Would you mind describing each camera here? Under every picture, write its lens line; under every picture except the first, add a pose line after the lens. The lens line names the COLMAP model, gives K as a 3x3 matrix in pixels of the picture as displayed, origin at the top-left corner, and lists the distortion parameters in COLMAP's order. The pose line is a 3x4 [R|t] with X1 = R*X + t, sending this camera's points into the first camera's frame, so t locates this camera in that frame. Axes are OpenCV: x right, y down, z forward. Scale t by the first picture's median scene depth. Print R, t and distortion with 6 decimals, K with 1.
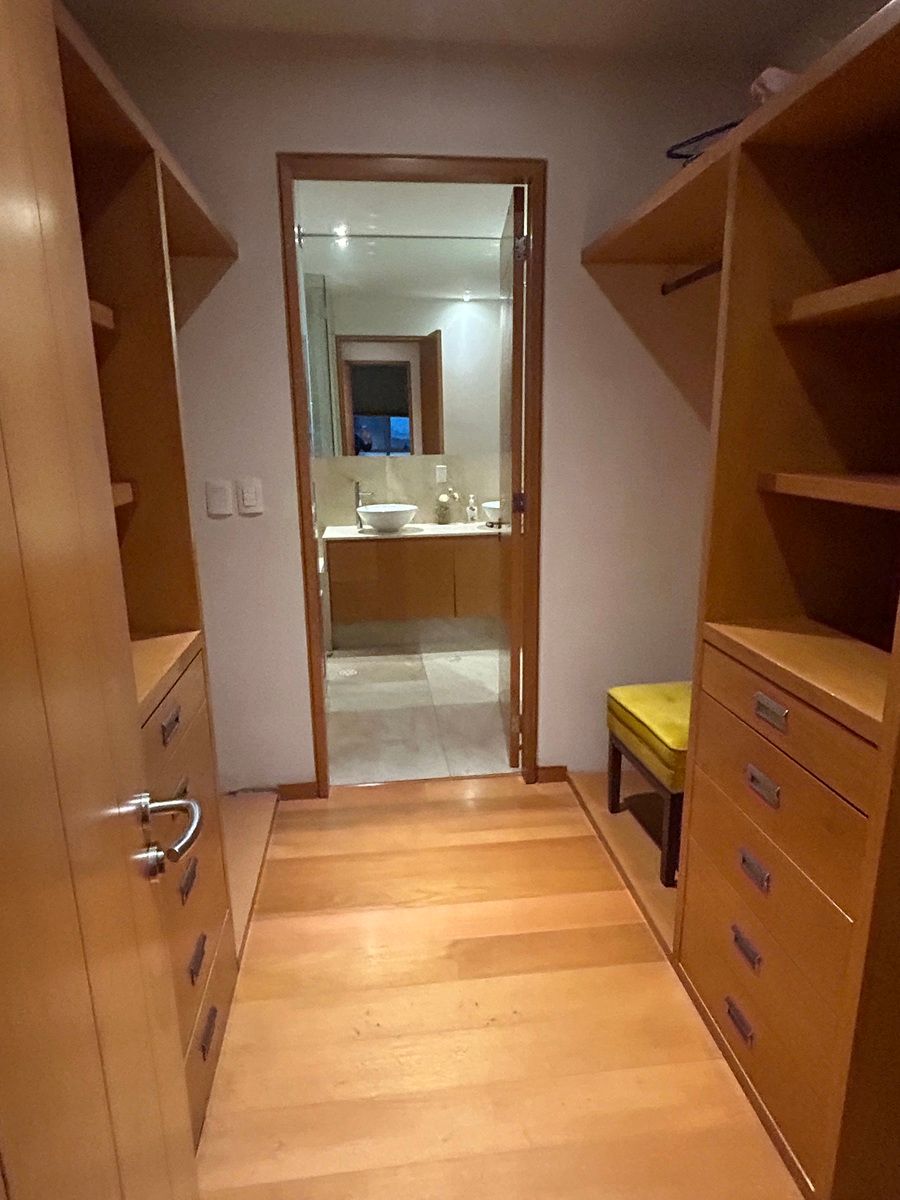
lens RADIAL K [[729.6, 0, 453.6], [0, 729.6, 603.9], [0, 0, 1]] dist [-0.002762, 0.011789]
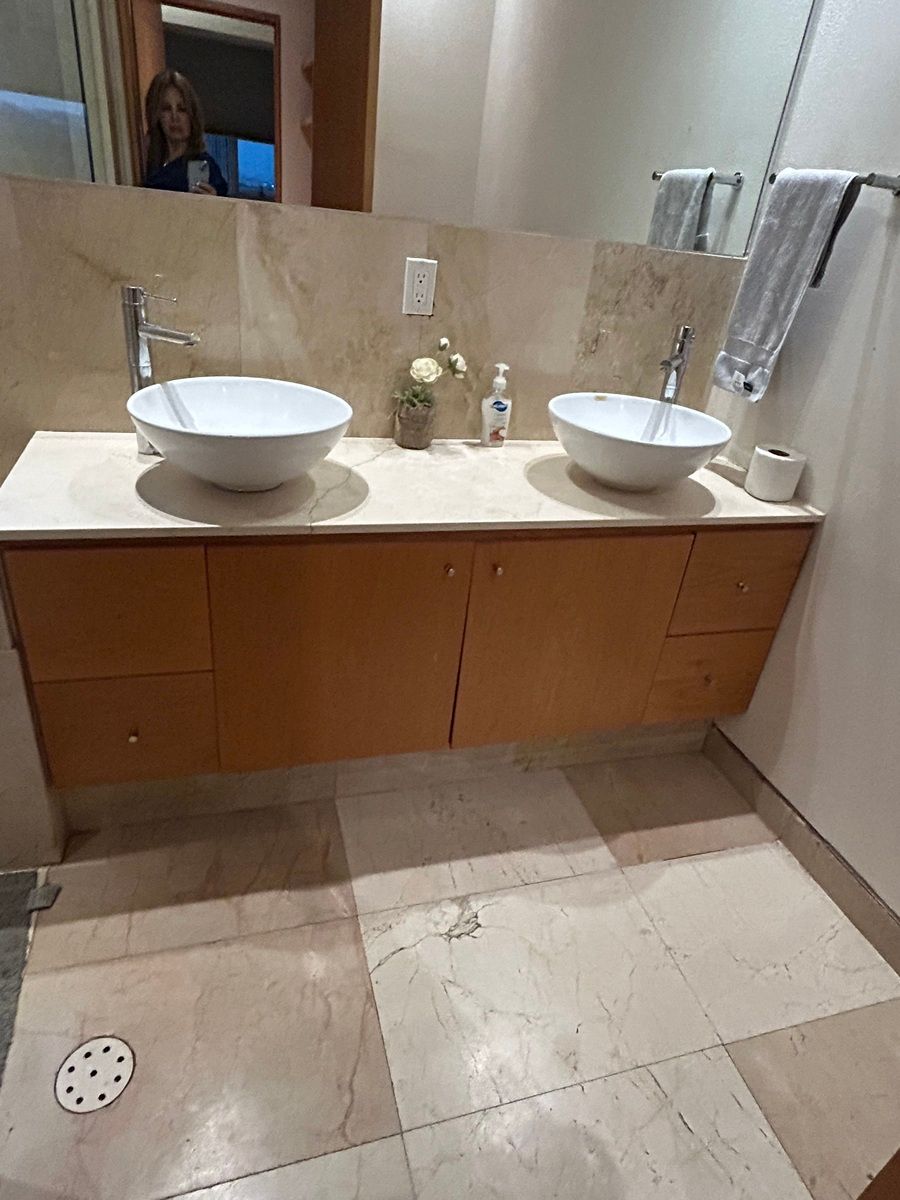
lens RADIAL K [[729.6, 0, 446.4], [0, 729.6, 595.7], [0, 0, 1]] dist [-0.002762, 0.011789]
pose [[0.979211, 0.025121, 0.201284, -0.065636], [-0.074920, 0.966928, 0.243797, -0.126509], [-0.188503, -0.253808, 0.948709, 0.661966]]
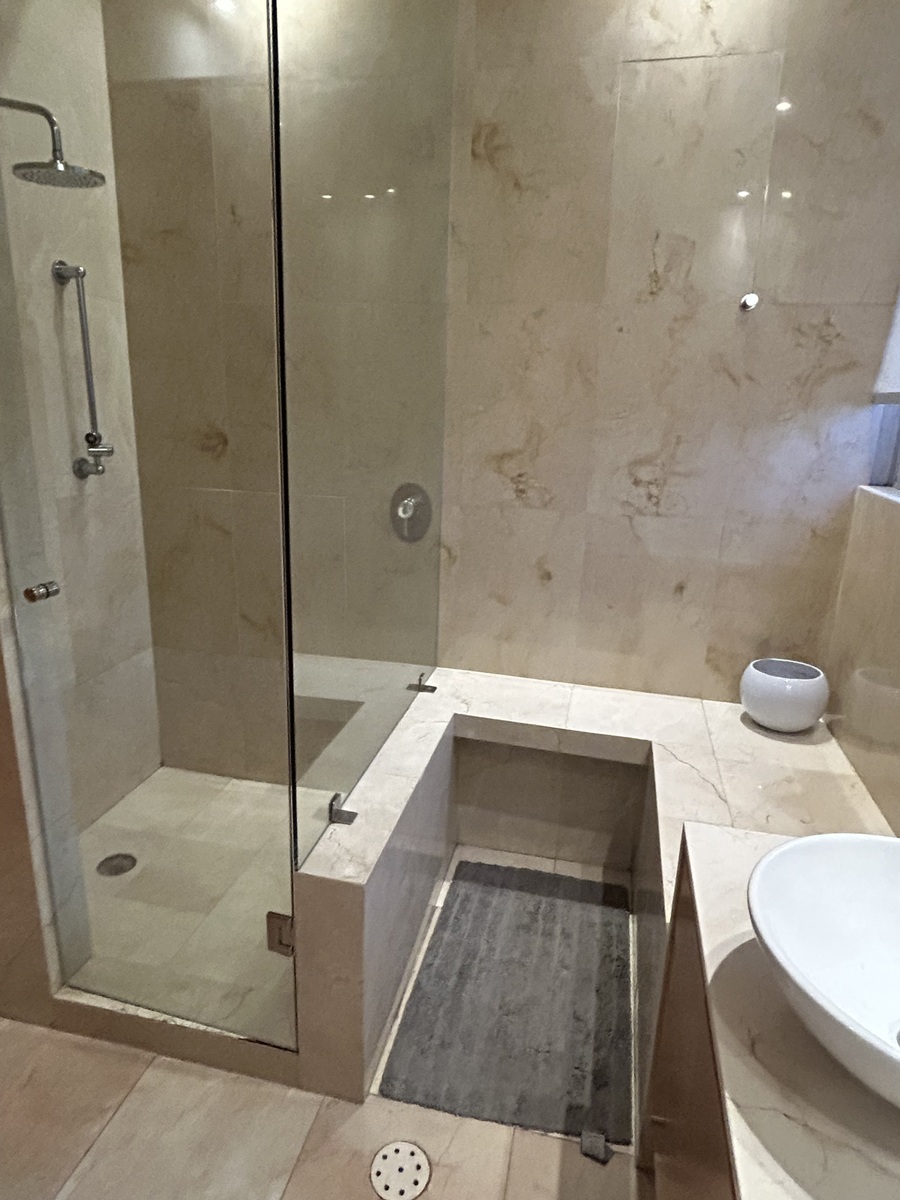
lens RADIAL K [[729.6, 0, 449.8], [0, 729.6, 600.7], [0, 0, 1]] dist [-0.002762, 0.011789]
pose [[-0.333566, 0.259282, -0.906370, 0.063462], [-0.251191, 0.902232, 0.350543, -0.211774], [0.908646, 0.344601, -0.235825, 0.869094]]
